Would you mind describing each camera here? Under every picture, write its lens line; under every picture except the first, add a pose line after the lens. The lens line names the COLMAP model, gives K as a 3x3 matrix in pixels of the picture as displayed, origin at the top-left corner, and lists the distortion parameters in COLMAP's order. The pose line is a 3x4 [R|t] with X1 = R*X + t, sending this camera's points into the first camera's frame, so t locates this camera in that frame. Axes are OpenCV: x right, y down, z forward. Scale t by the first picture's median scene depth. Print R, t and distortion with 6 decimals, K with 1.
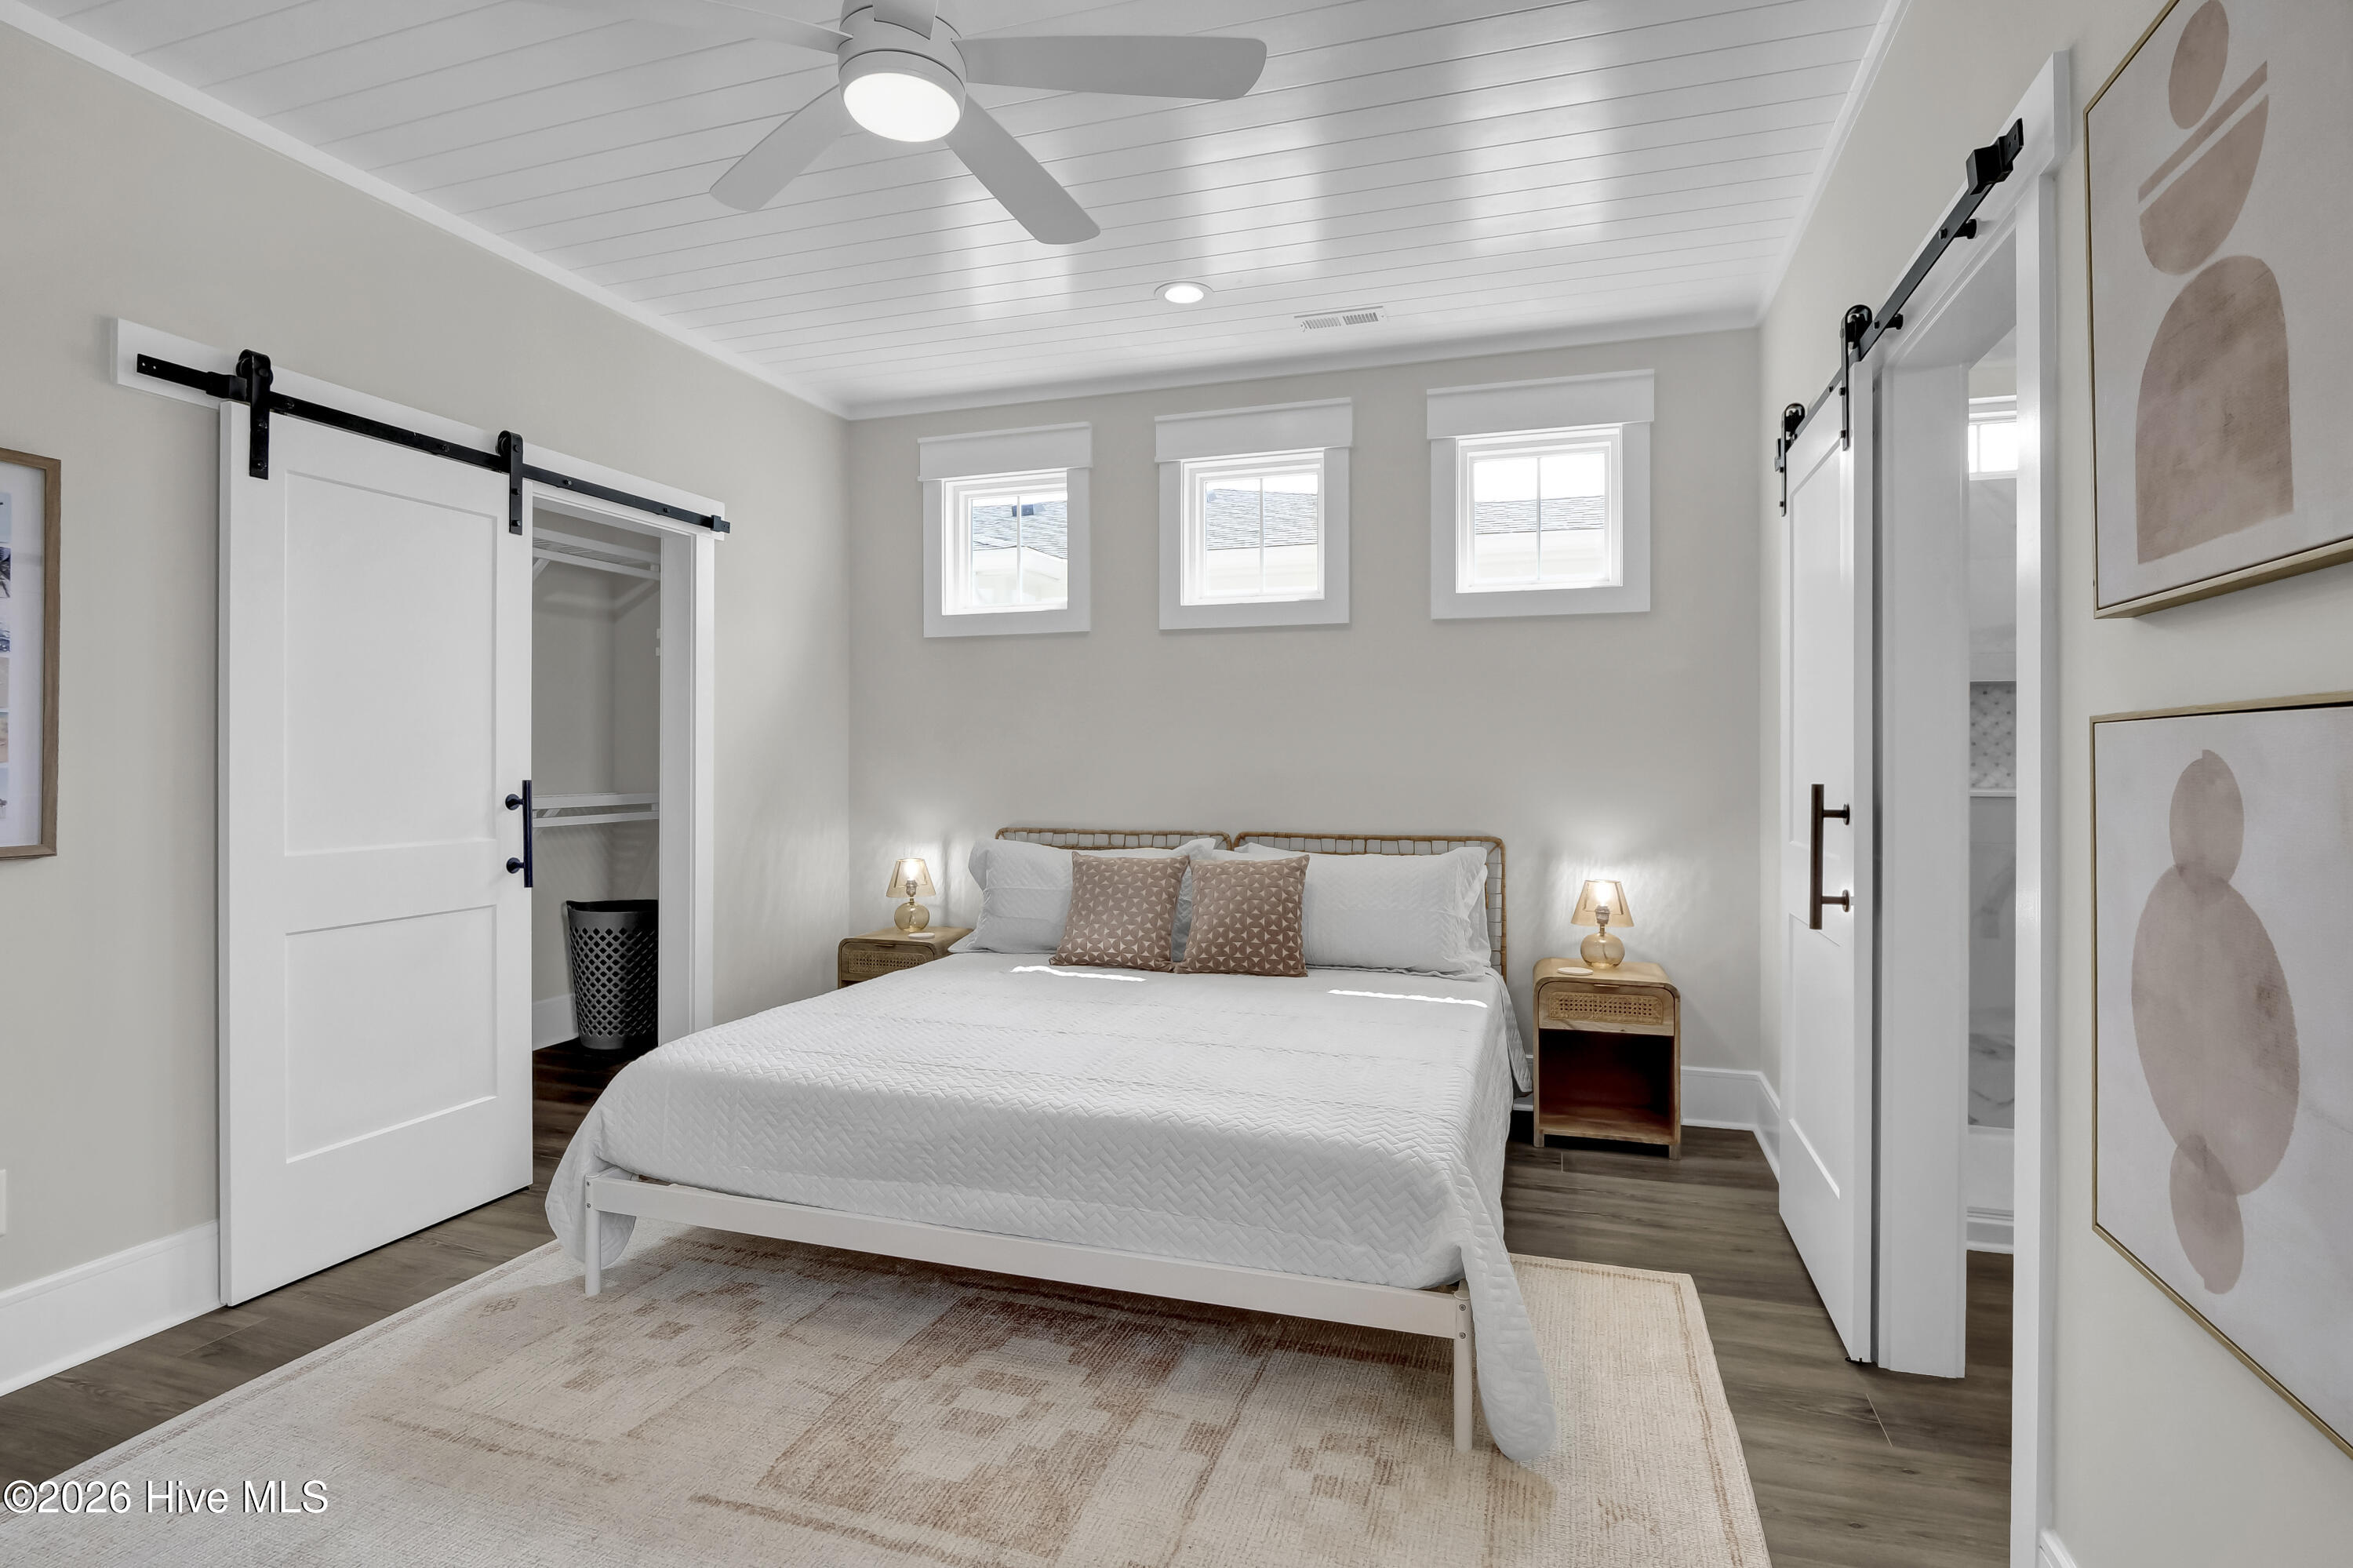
lens RADIAL K [[1171.2, 0, 1177.4], [0, 1171.2, 765.0], [0, 0, 1]] dist [-0.001700, -0.024833]
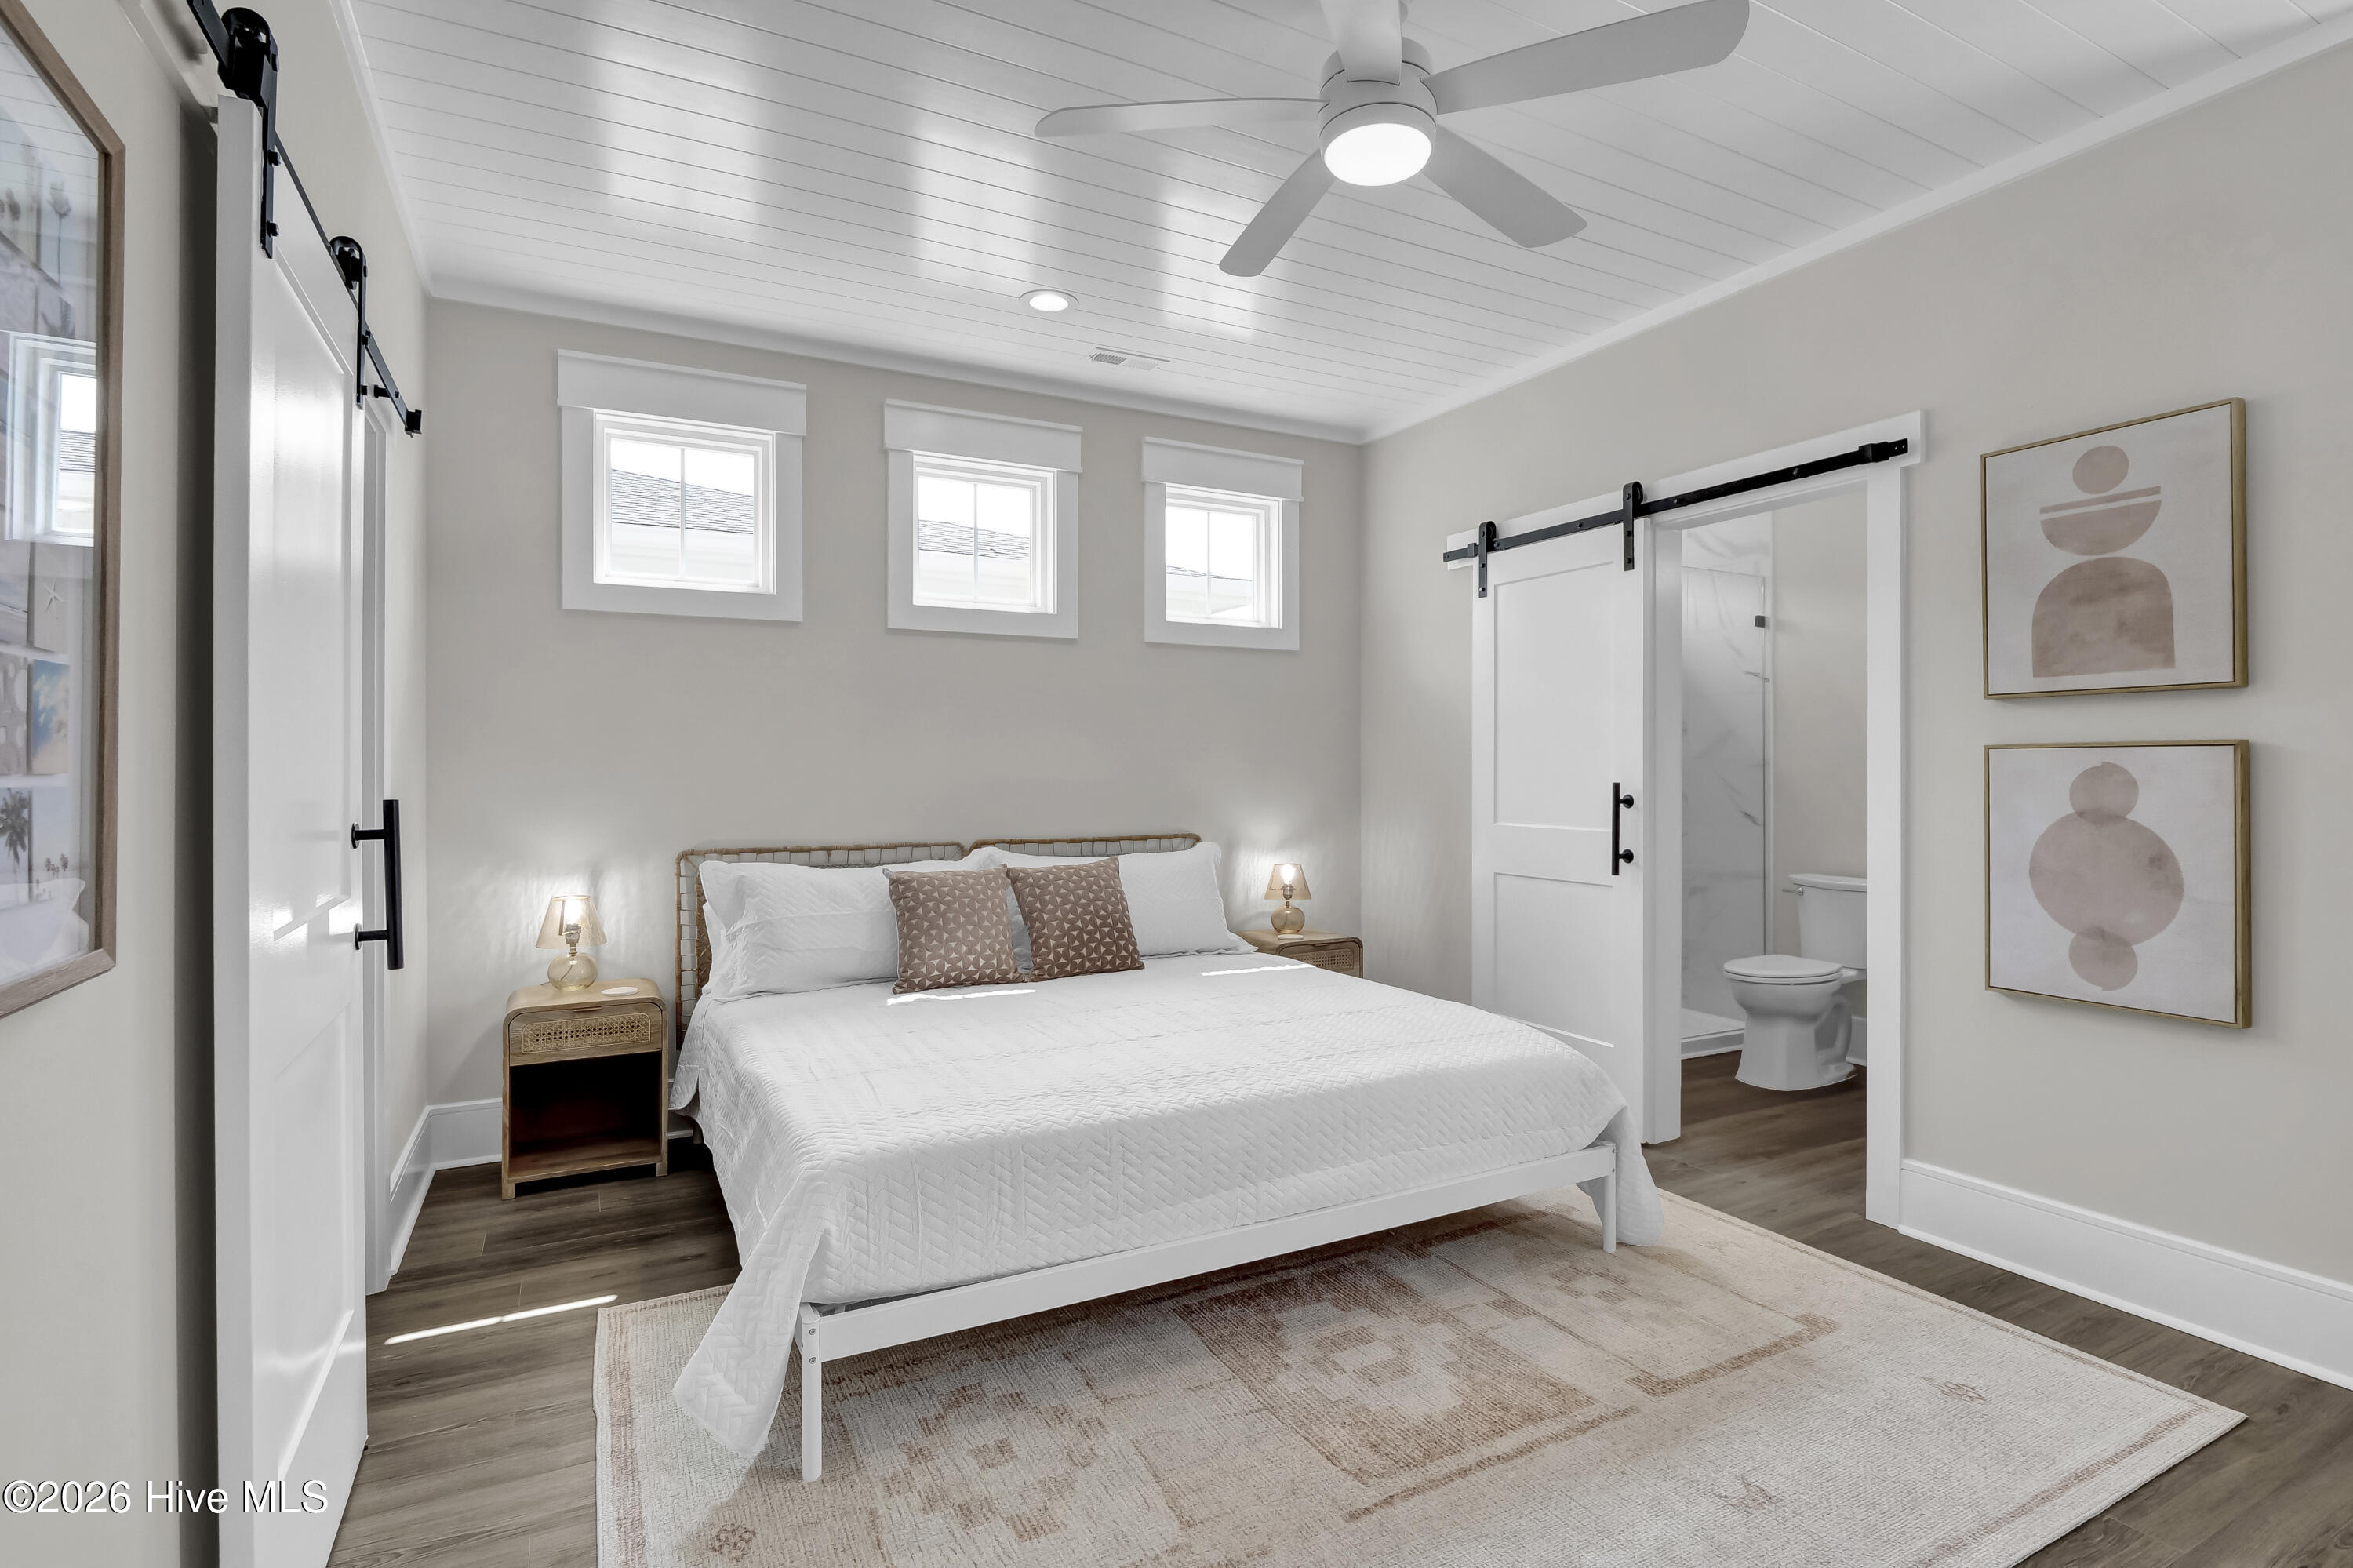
lens RADIAL K [[1173.3, 0, 1229.2], [0, 1173.3, 764.0], [0, 0, 1]] dist [0.001093, -0.000012]
pose [[0.679475, 0.001420, 0.733697, -0.684082], [0.003725, 0.999979, -0.005384, -0.001291], [-0.733689, 0.006391, 0.679456, 0.222799]]
